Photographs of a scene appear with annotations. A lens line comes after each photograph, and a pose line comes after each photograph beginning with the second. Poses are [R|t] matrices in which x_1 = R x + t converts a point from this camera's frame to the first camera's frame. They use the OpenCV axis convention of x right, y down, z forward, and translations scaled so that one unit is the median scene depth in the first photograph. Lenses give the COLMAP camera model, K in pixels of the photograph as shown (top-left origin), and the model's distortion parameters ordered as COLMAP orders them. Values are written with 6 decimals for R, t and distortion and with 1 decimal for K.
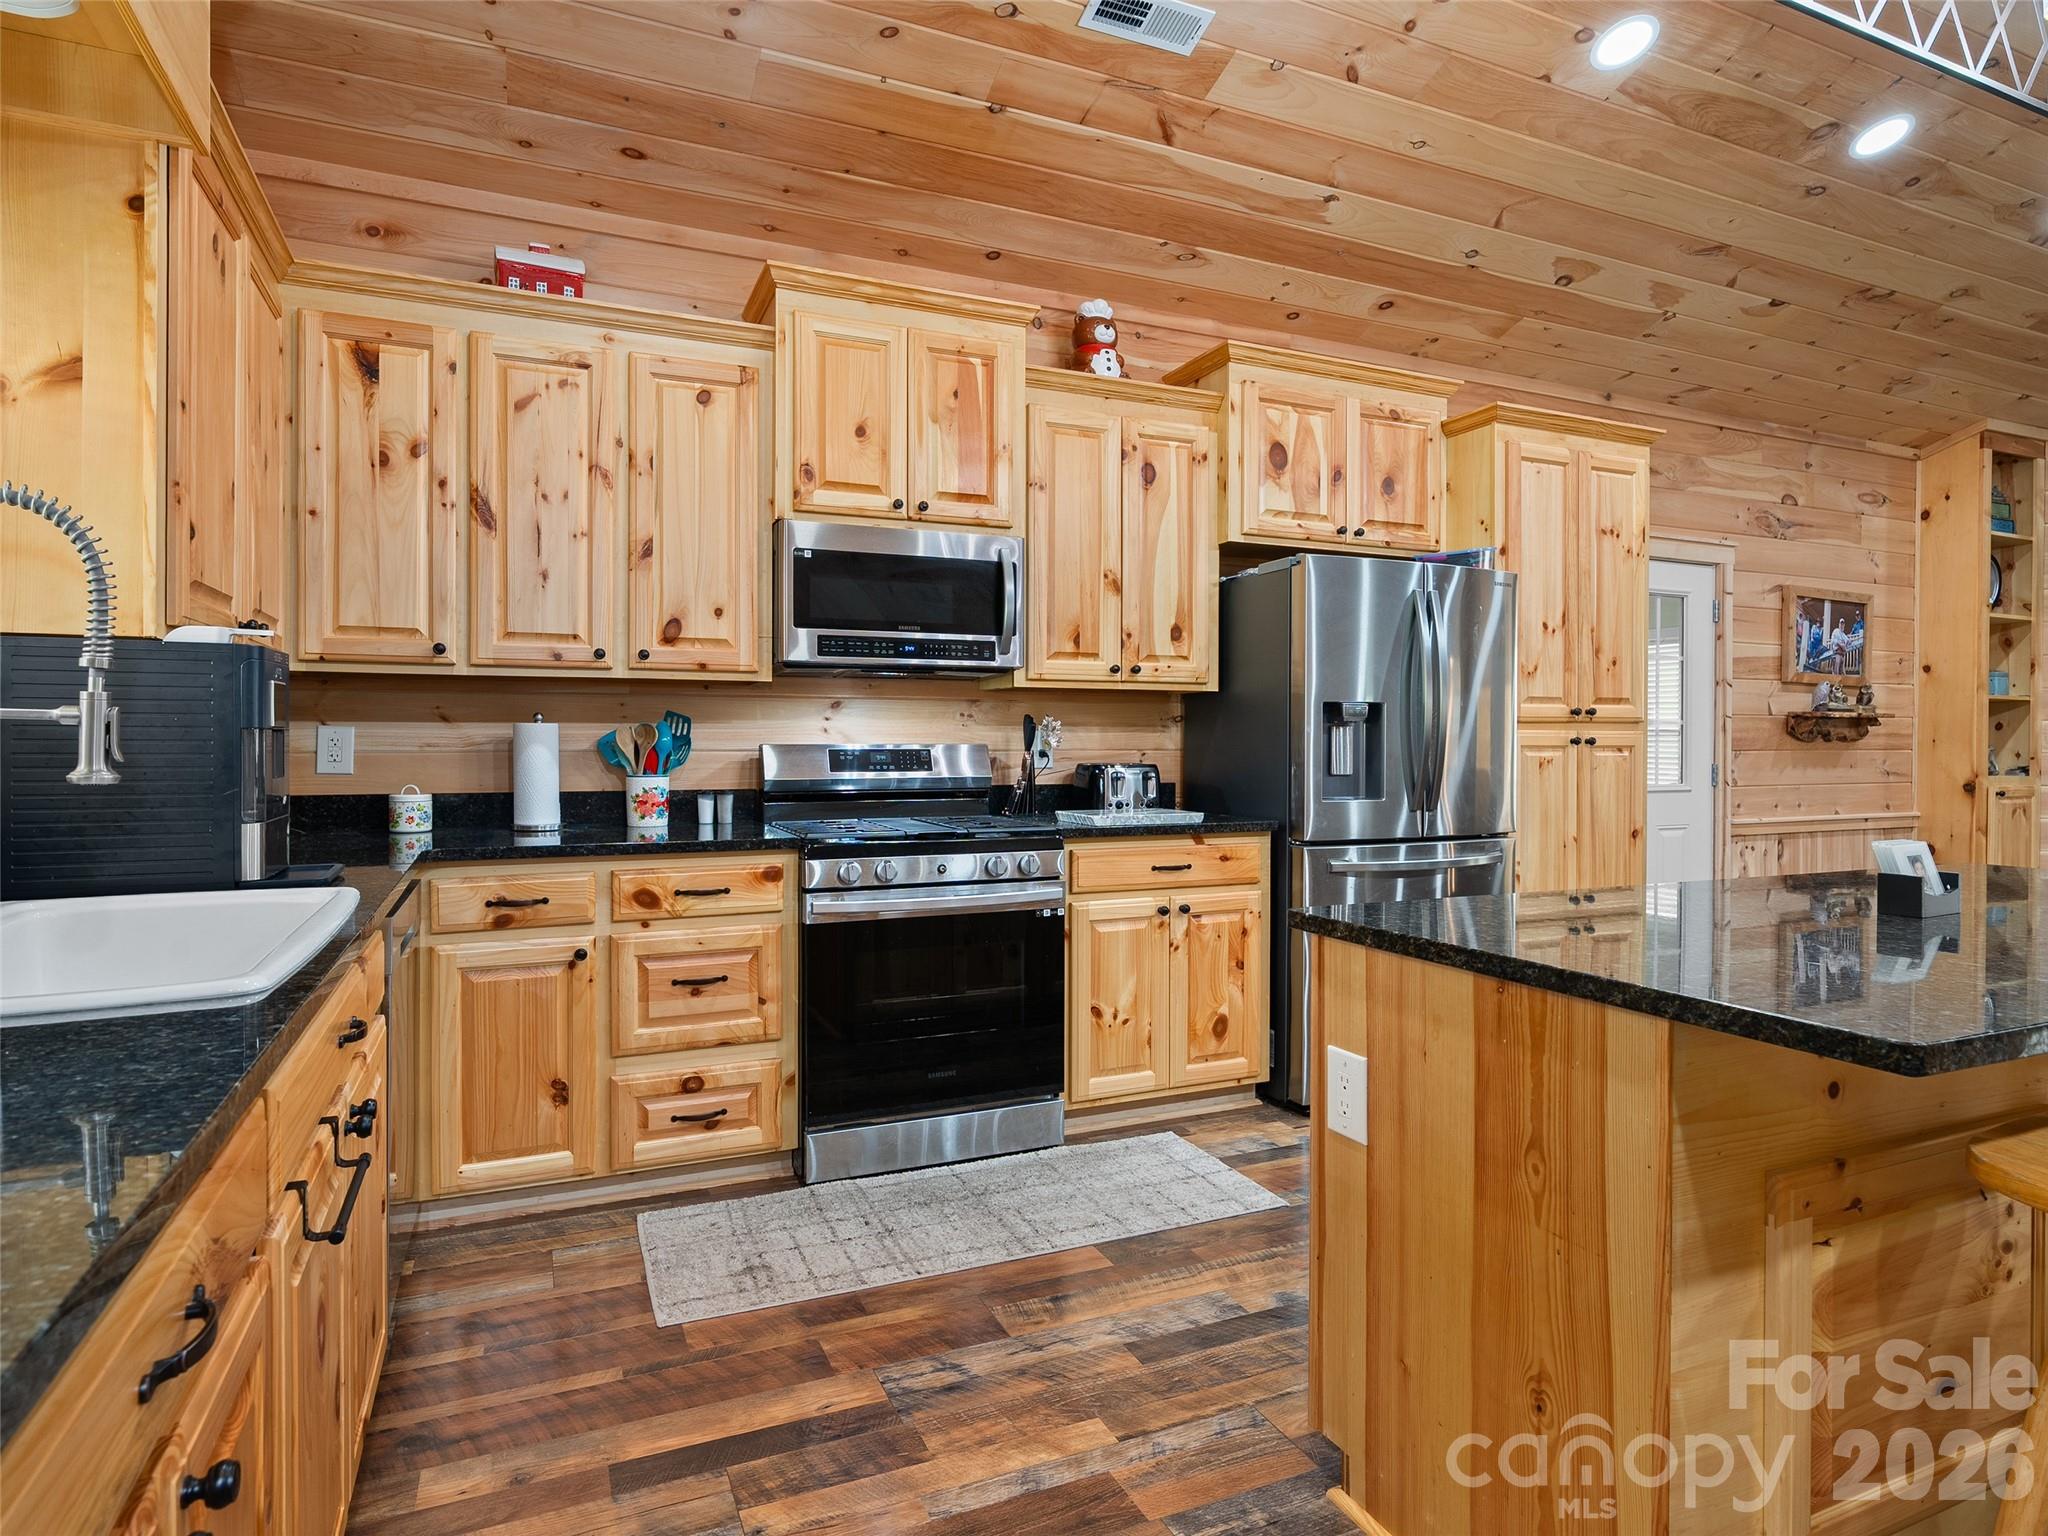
lens RADIAL K [[1127.3, 0, 1013.4], [0, 1127.3, 753.3], [0, 0, 1]] dist [-0.011196, 0.001917]
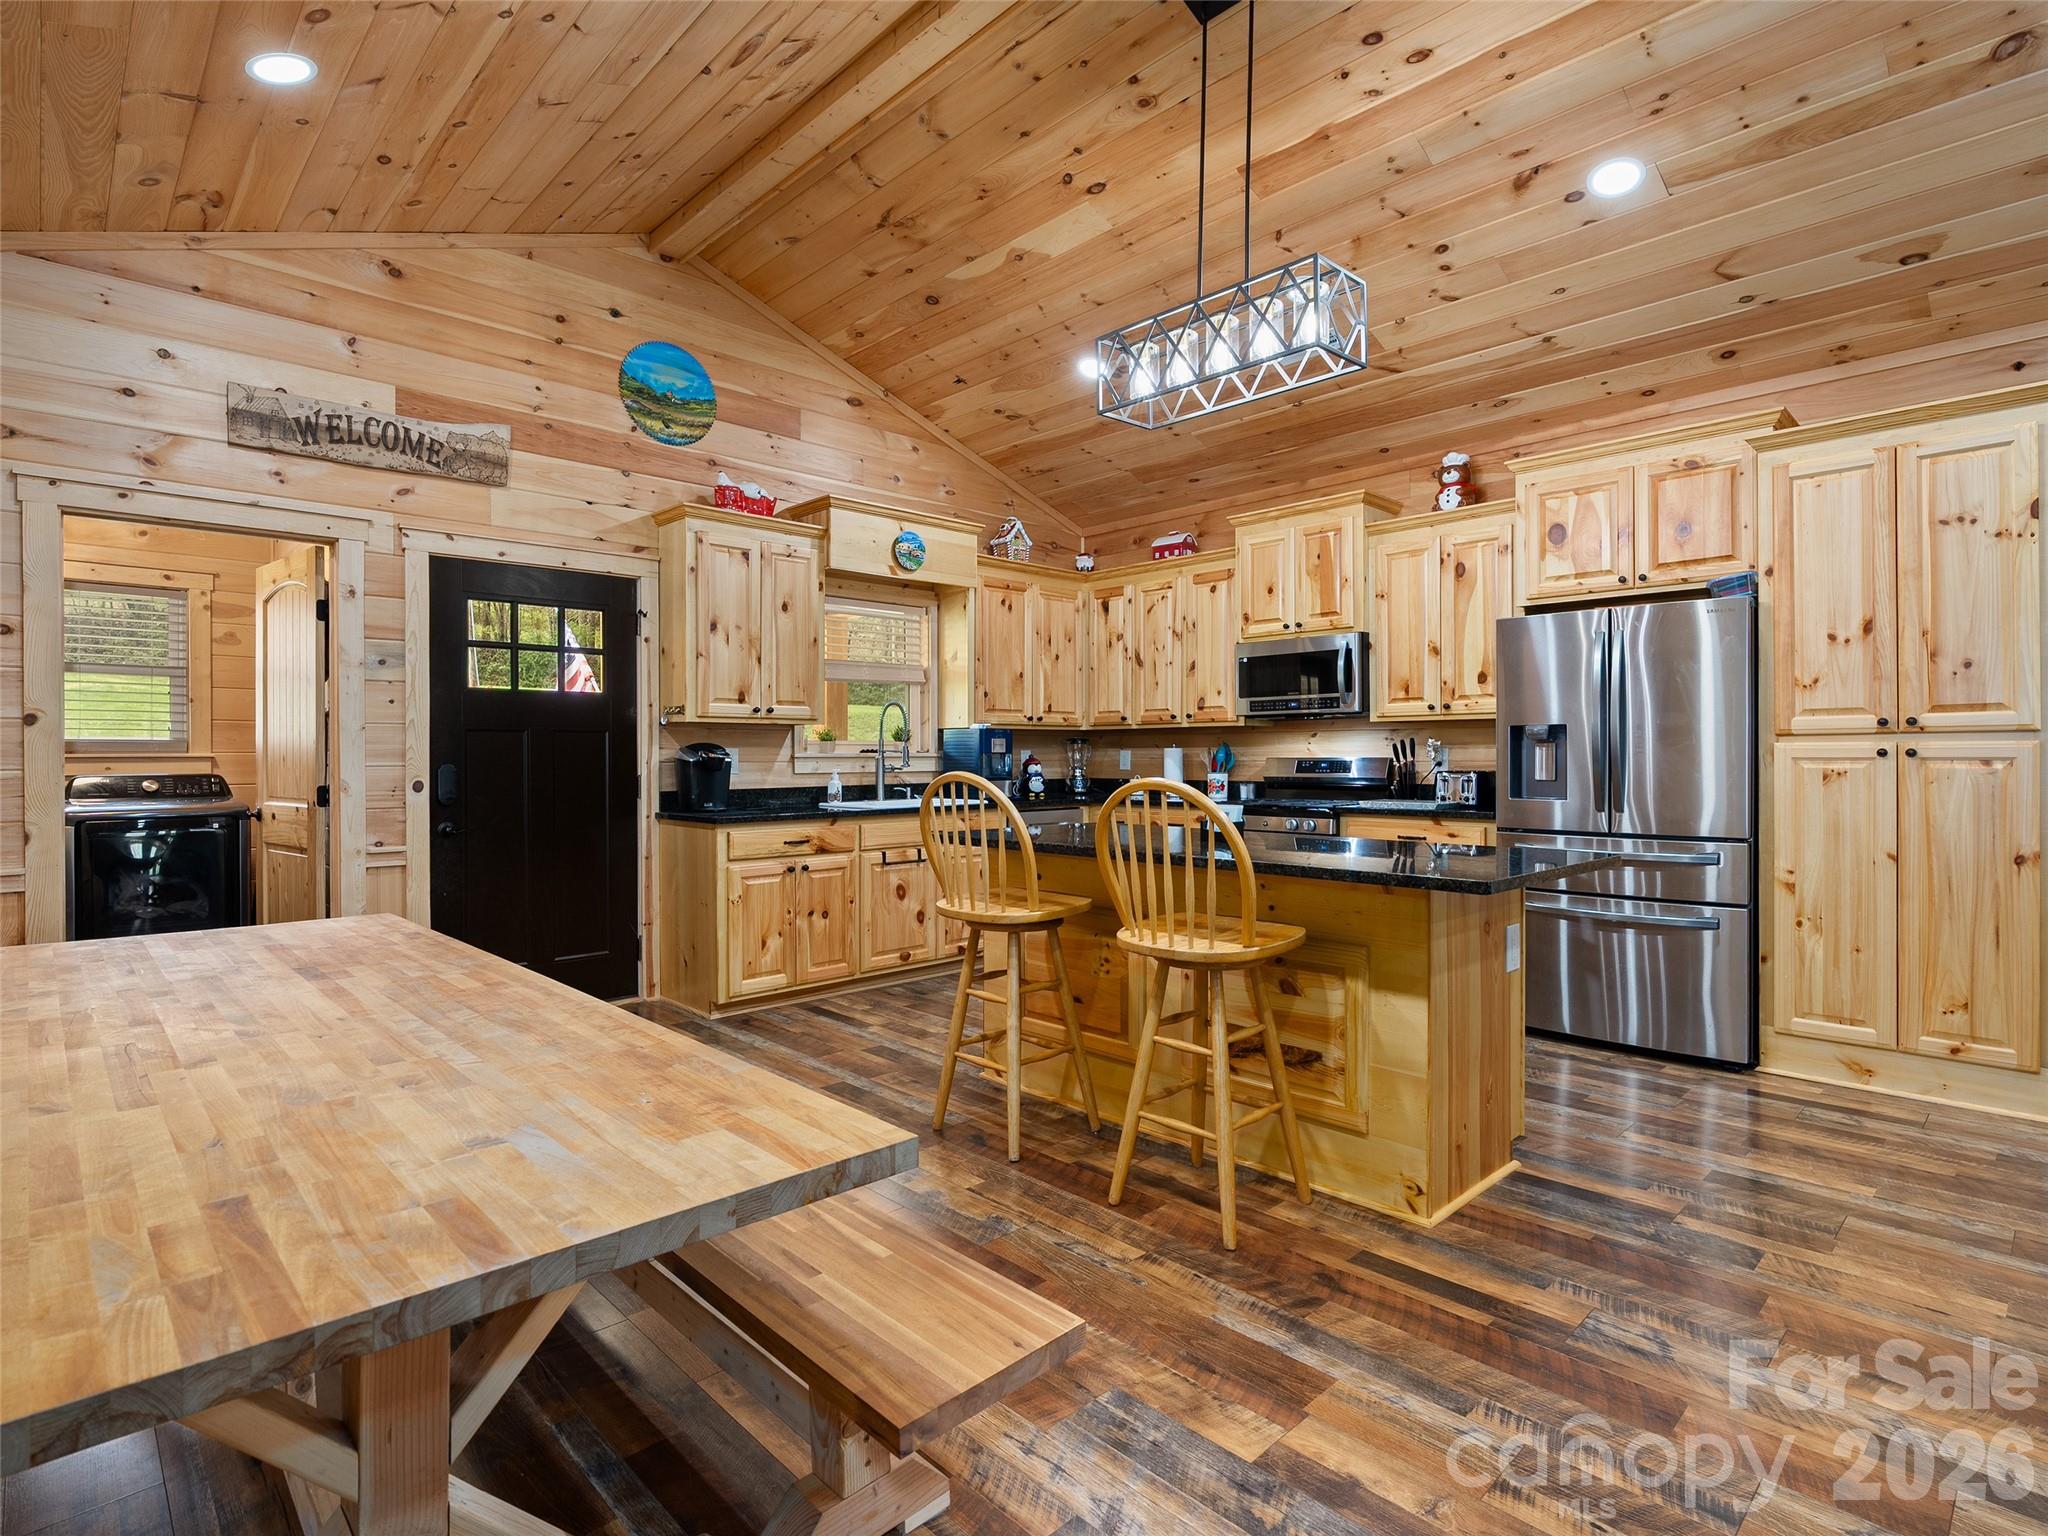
lens RADIAL K [[1047.5, 0, 1015.3], [0, 1047.5, 756.4], [0, 0, 1]] dist [-0.007950, 0.001327]
pose [[0.343538, -0.003003, -0.939134, 1.220639], [-0.005368, 0.999972, -0.005162, 0.001150], [0.939123, 0.006815, 0.343513, 0.003422]]
